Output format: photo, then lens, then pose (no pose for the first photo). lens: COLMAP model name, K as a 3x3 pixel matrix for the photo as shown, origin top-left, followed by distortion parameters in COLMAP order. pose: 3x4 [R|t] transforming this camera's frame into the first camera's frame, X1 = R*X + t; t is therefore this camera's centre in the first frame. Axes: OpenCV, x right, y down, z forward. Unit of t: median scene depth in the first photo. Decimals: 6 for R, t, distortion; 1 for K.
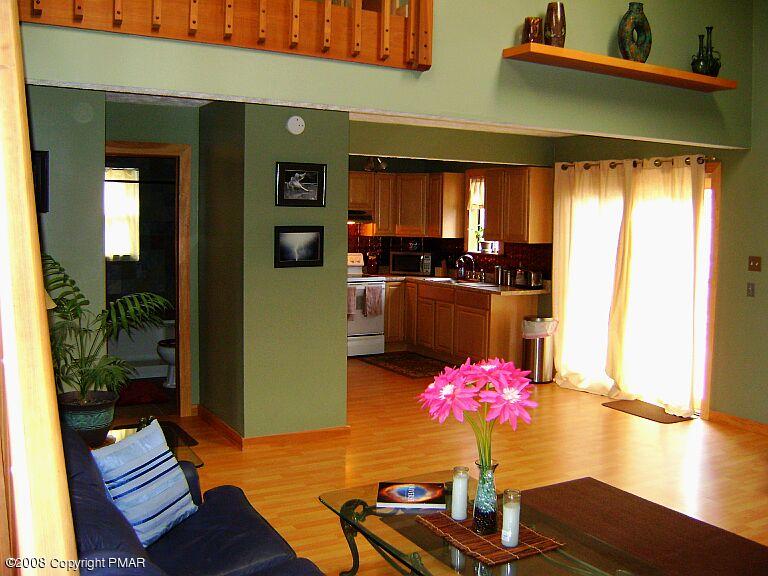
lens RADIAL K [[799.9, 0, 384.0], [0, 799.9, 288.0], [0, 0, 1]] dist [-0.091165, 0.003199]
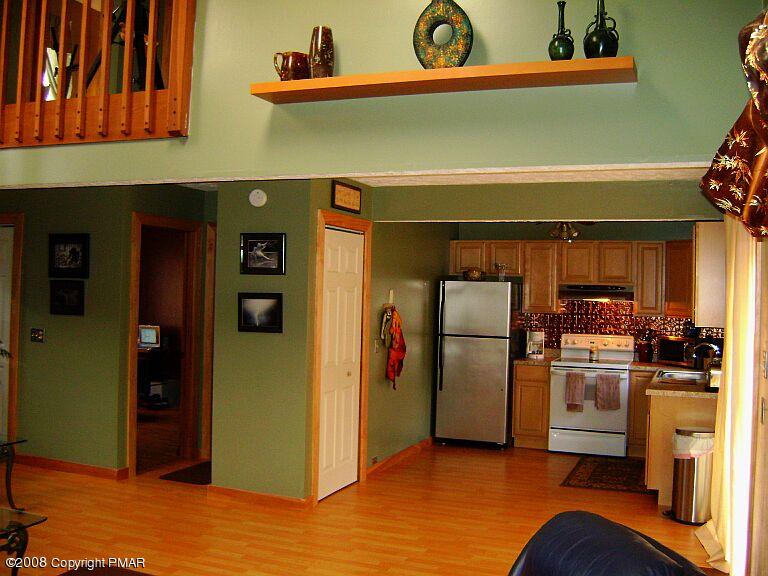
lens RADIAL K [[799.9, 0, 384.0], [0, 799.9, 288.0], [0, 0, 1]] dist [-0.091165, 0.003199]
pose [[0.618382, -0.007515, -0.785842, 0.678422], [-0.080942, 0.994027, -0.073200, -0.017222], [0.781698, 0.108874, 0.614080, 0.402567]]
